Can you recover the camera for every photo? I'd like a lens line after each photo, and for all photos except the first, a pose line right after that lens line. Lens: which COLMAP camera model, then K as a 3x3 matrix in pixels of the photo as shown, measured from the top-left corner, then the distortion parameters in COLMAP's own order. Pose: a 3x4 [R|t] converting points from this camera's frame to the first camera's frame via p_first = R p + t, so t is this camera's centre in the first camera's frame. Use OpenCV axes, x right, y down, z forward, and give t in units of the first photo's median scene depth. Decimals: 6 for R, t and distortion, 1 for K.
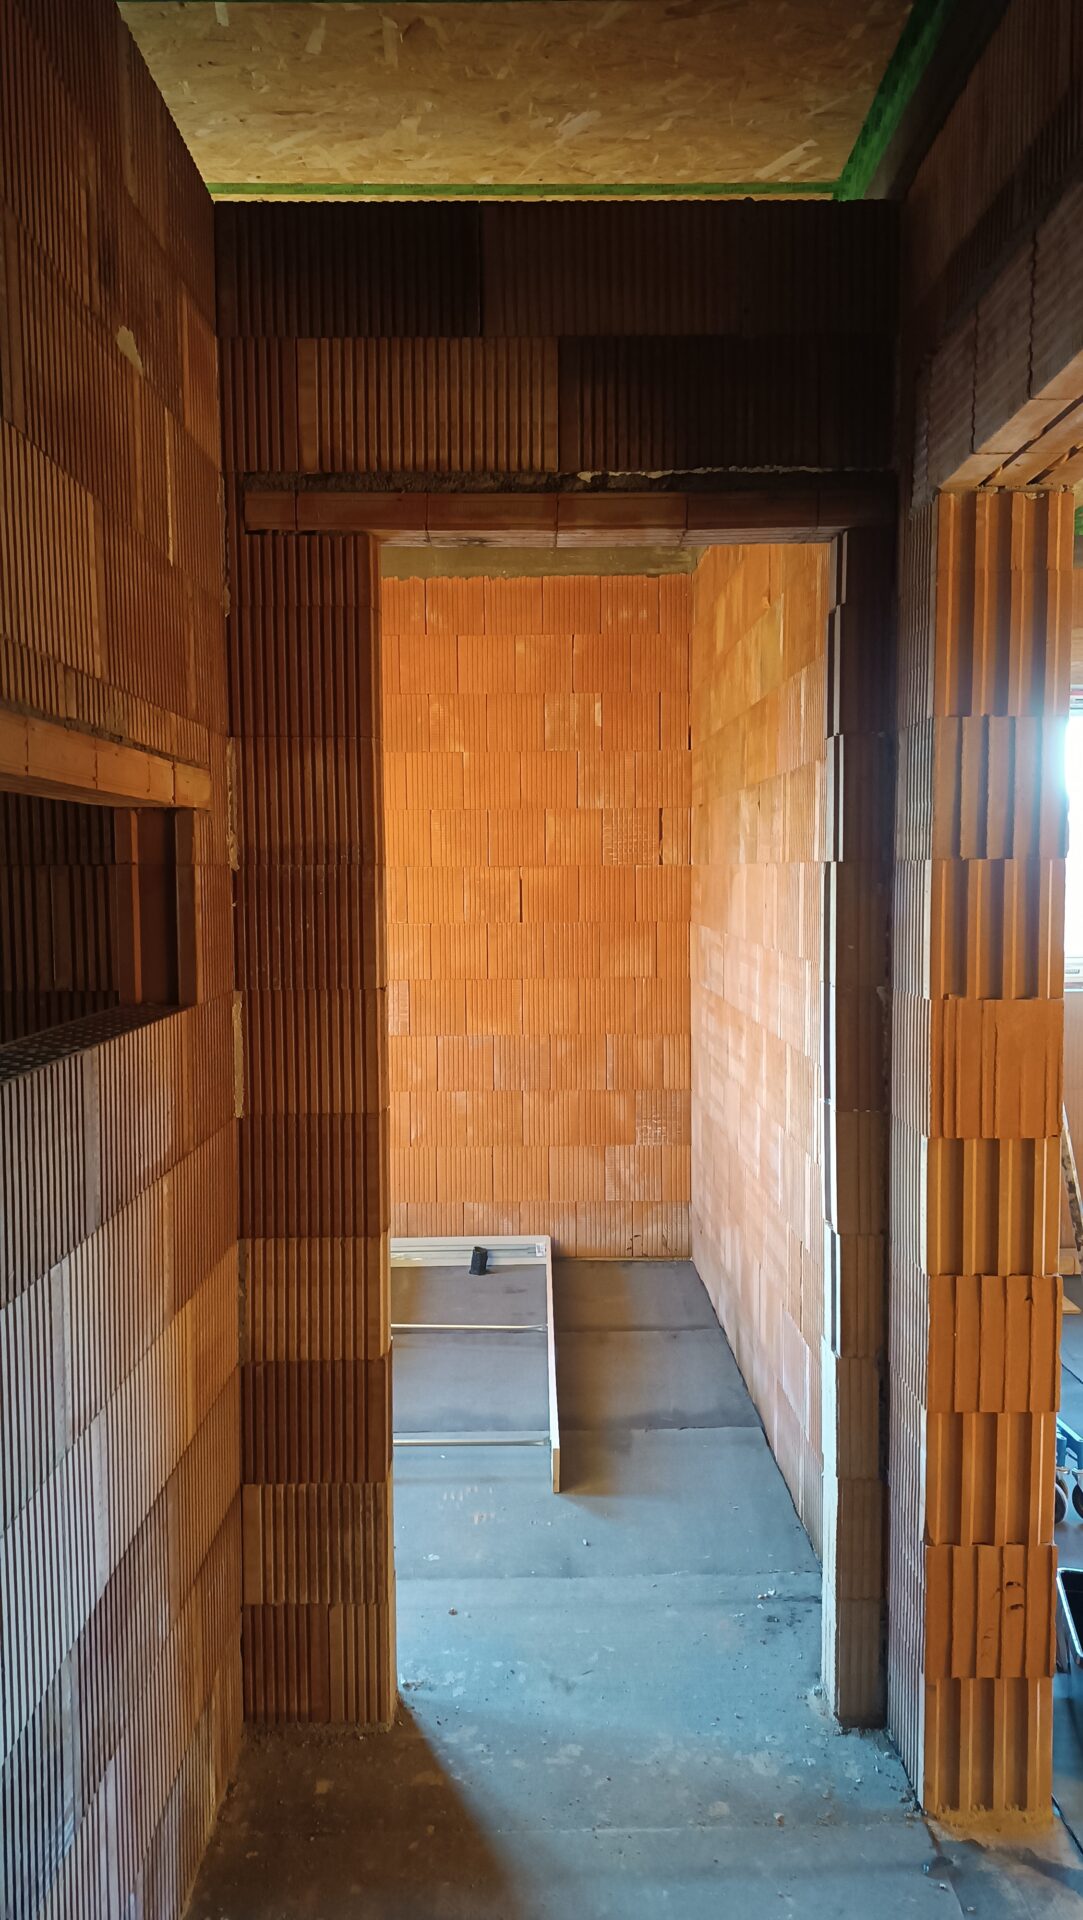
lens RADIAL K [[1390.4, 0, 518.3], [0, 1390.4, 956.6], [0, 0, 1]] dist [0.125344, -0.189858]
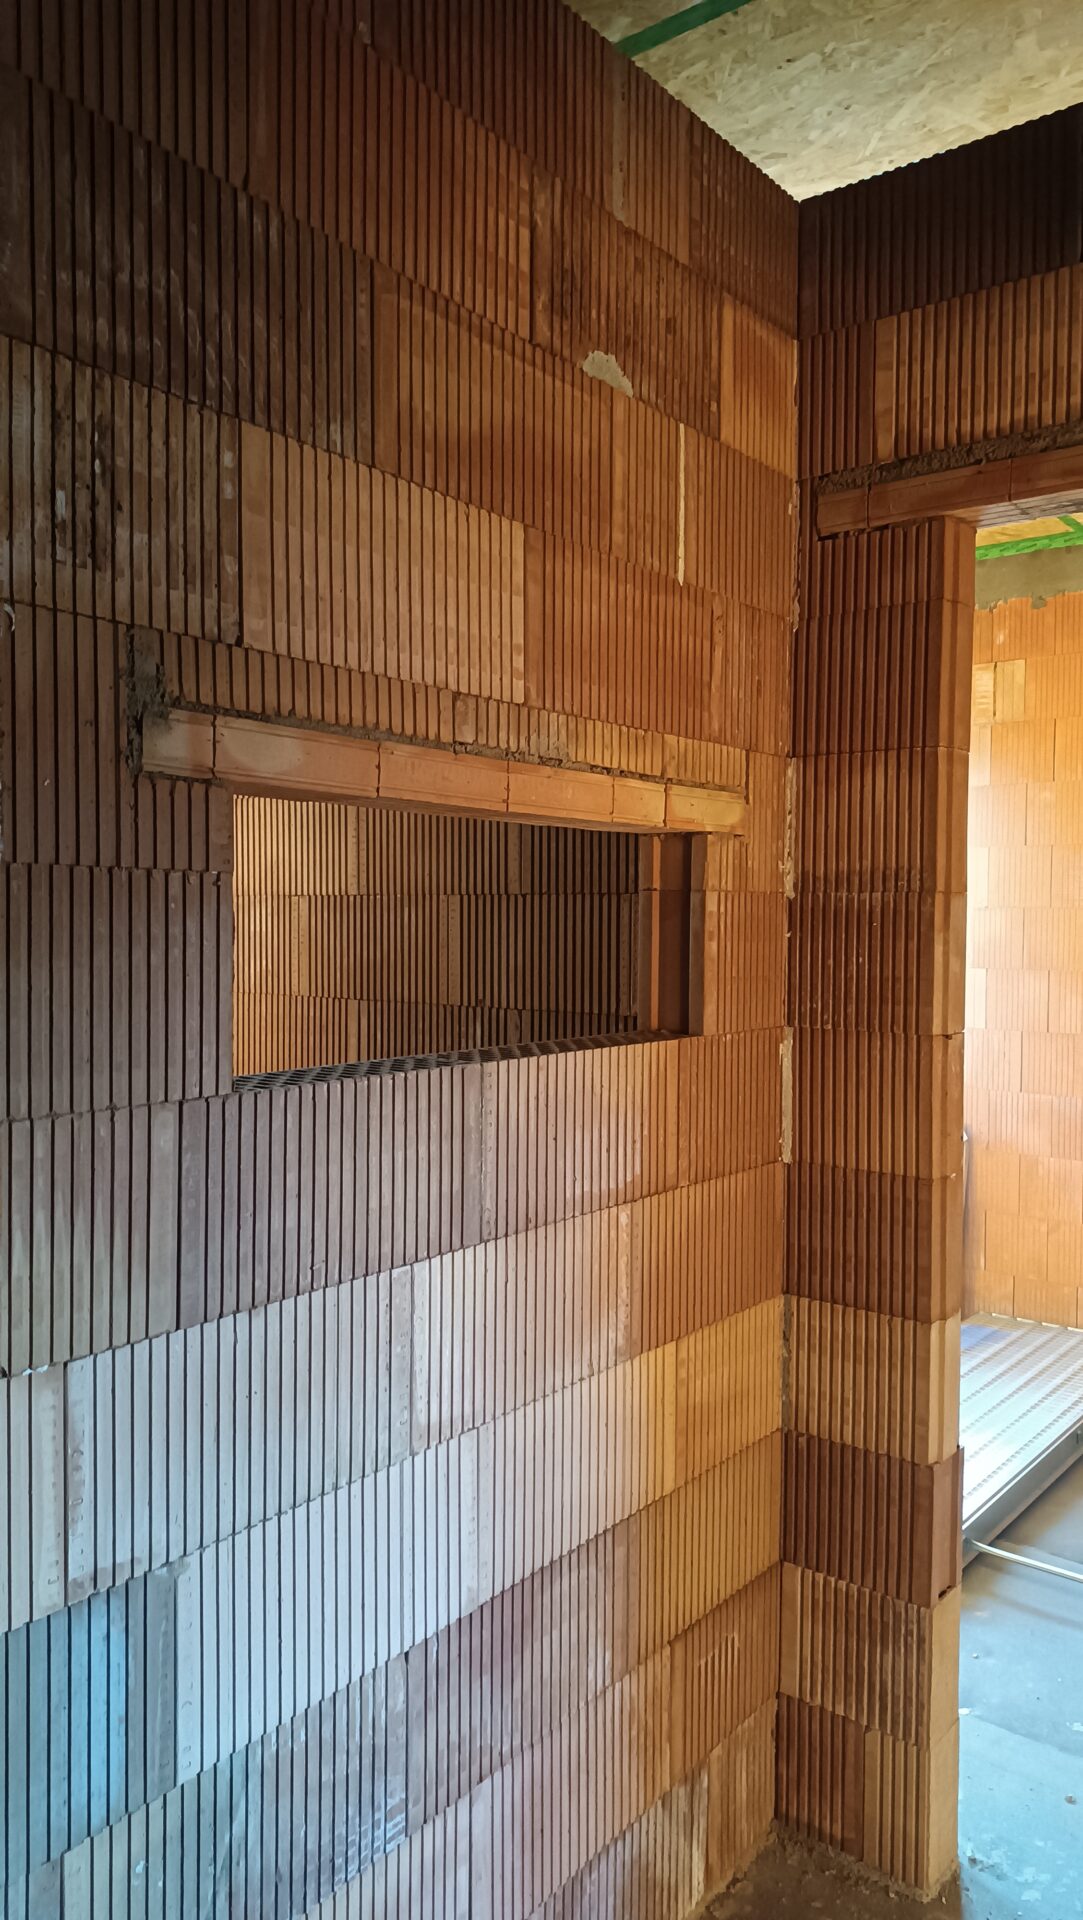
lens RADIAL K [[1390.4, 0, 518.3], [0, 1390.4, 956.6], [0, 0, 1]] dist [0.125344, -0.189858]
pose [[0.783930, 0.034101, -0.619911, 0.243102], [-0.054629, 0.998406, -0.014160, 0.000505], [0.618441, 0.044966, 0.784544, 0.154220]]
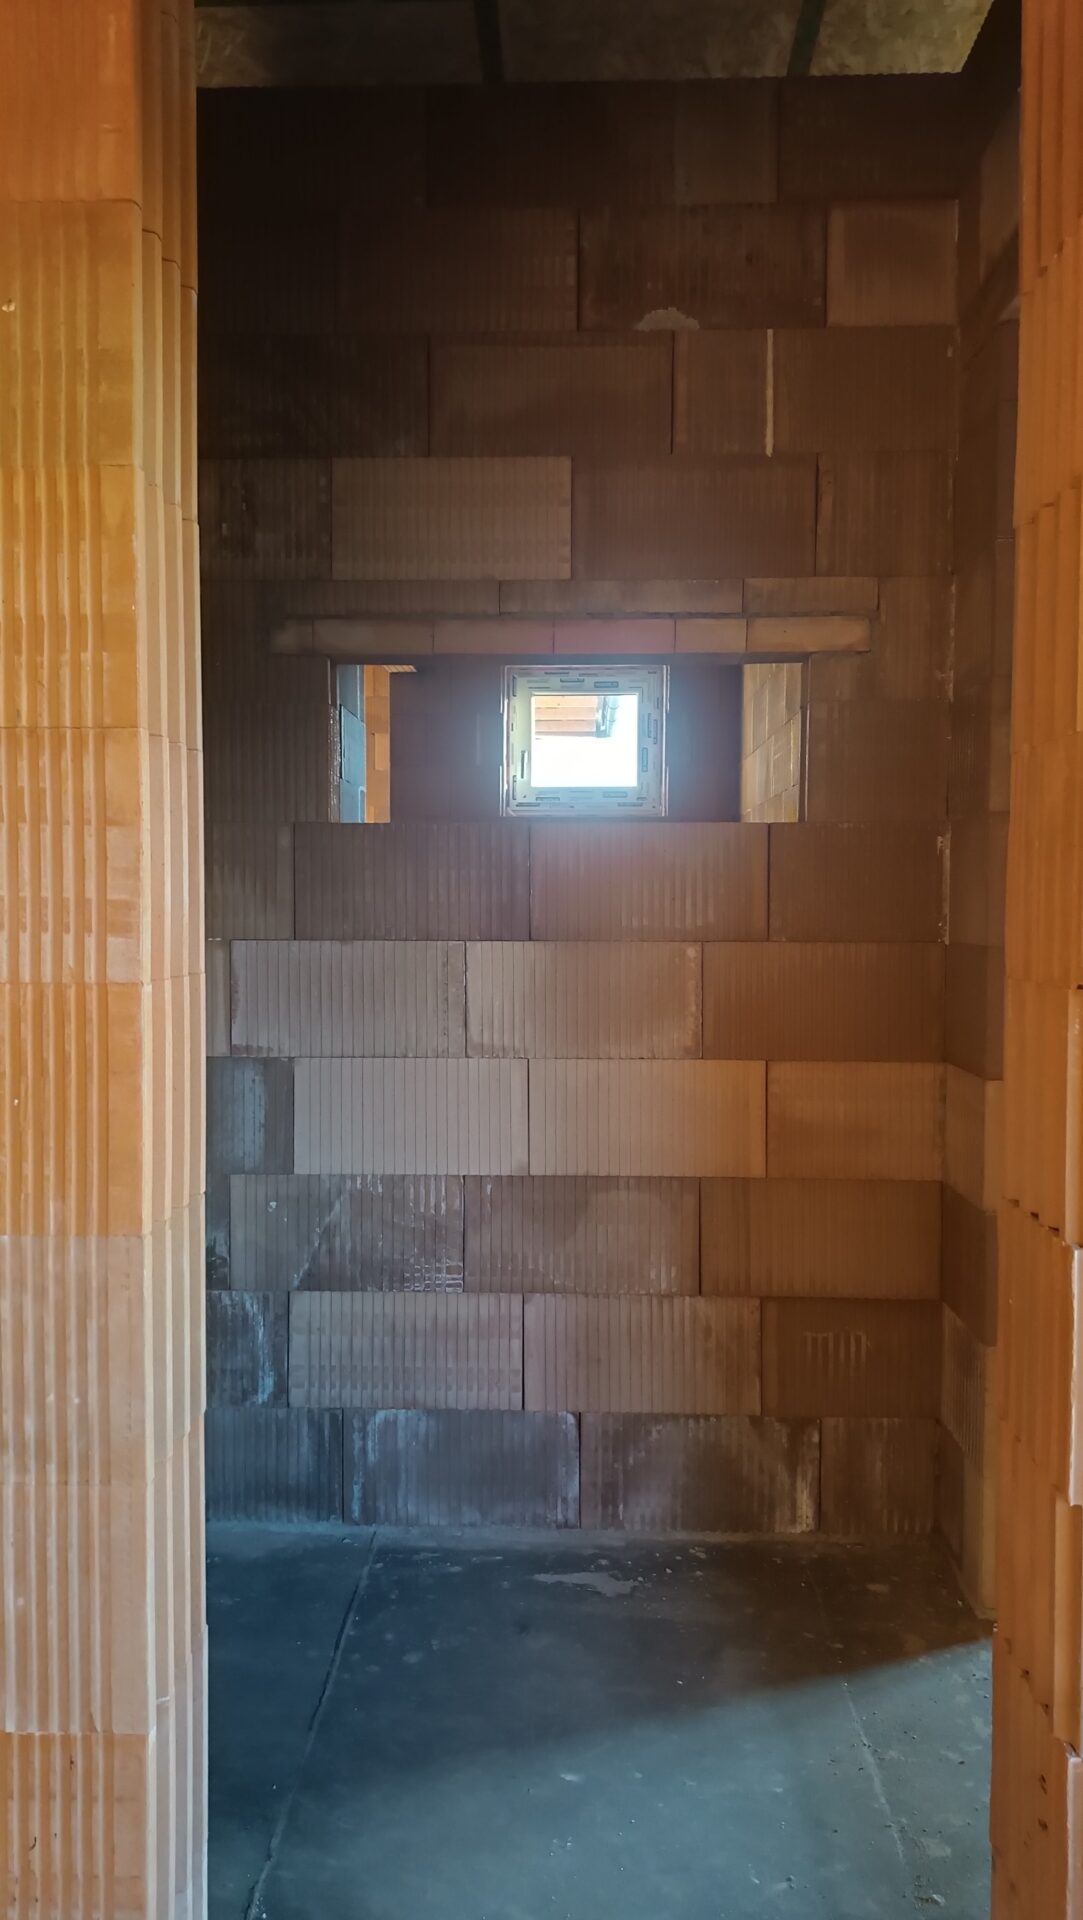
lens RADIAL K [[1390.4, 0, 518.3], [0, 1390.4, 956.6], [0, 0, 1]] dist [0.125344, -0.189858]
pose [[-0.060294, 0.048888, -0.996983, 0.886171], [-0.070726, 0.996080, 0.053121, 0.093572], [0.995672, 0.073715, -0.056600, 0.770317]]
